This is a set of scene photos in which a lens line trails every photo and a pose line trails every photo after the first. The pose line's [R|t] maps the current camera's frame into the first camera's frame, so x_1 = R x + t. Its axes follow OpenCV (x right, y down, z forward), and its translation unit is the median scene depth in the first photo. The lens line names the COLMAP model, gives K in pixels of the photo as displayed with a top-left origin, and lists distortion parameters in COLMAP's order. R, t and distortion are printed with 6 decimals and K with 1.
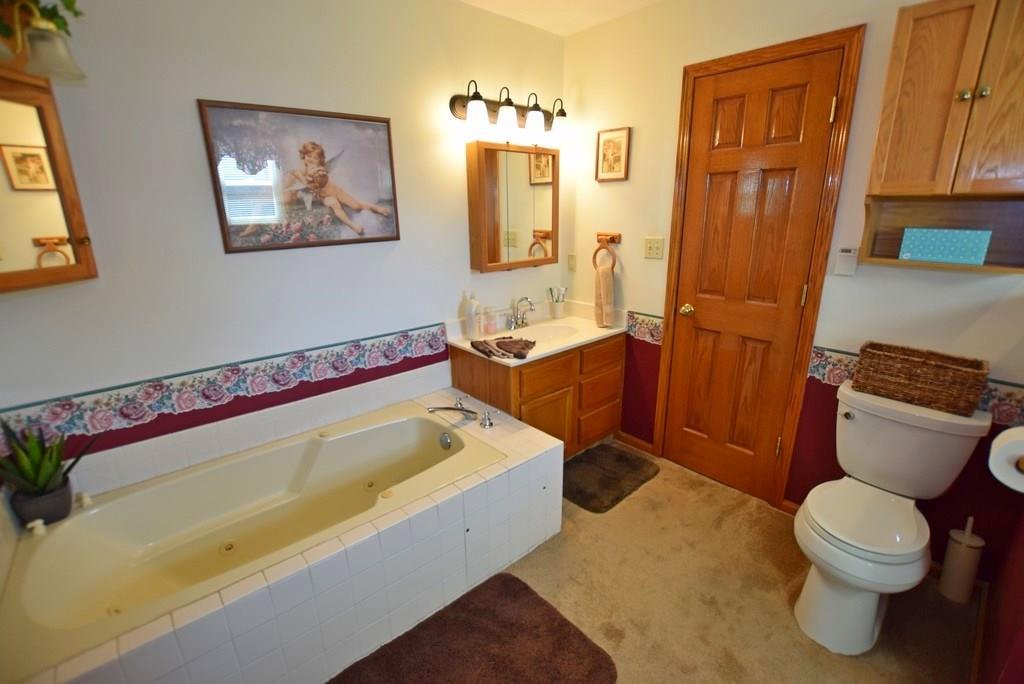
lens RADIAL K [[449.2, 0, 515.4], [0, 449.2, 341.2], [0, 0, 1]] dist [-0.028272, 0.001427]
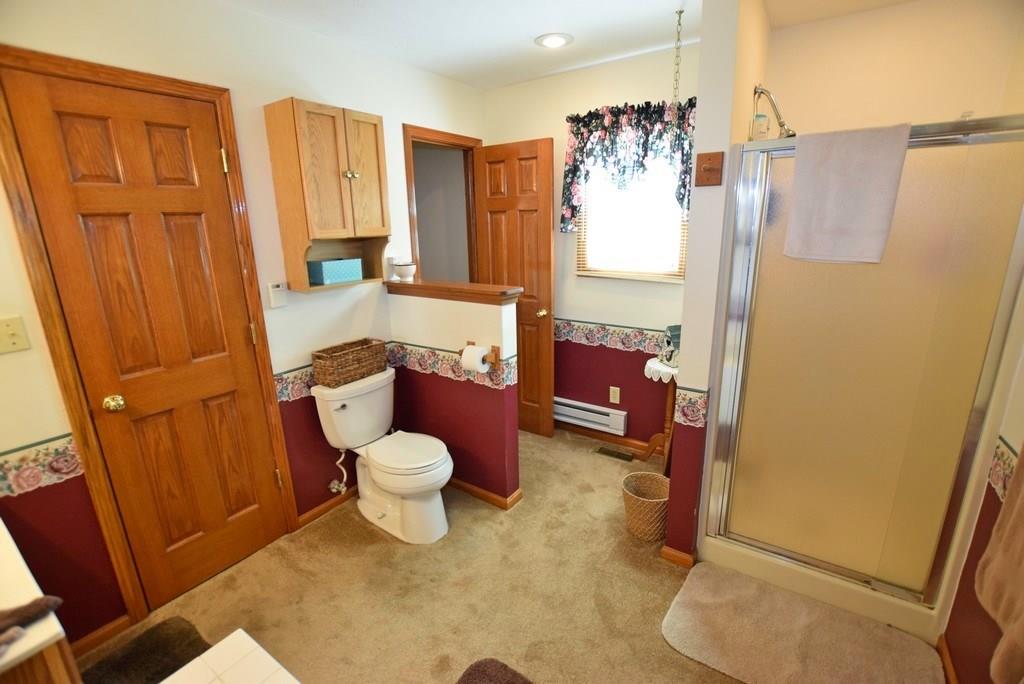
lens RADIAL K [[449.2, 0, 516.0], [0, 449.2, 342.3], [0, 0, 1]] dist [-0.028272, 0.001427]
pose [[-0.242787, -0.232763, 0.941741, -0.474967], [0.298501, 0.905760, 0.300826, -0.210896], [-0.923012, 0.354147, -0.150427, 0.582683]]
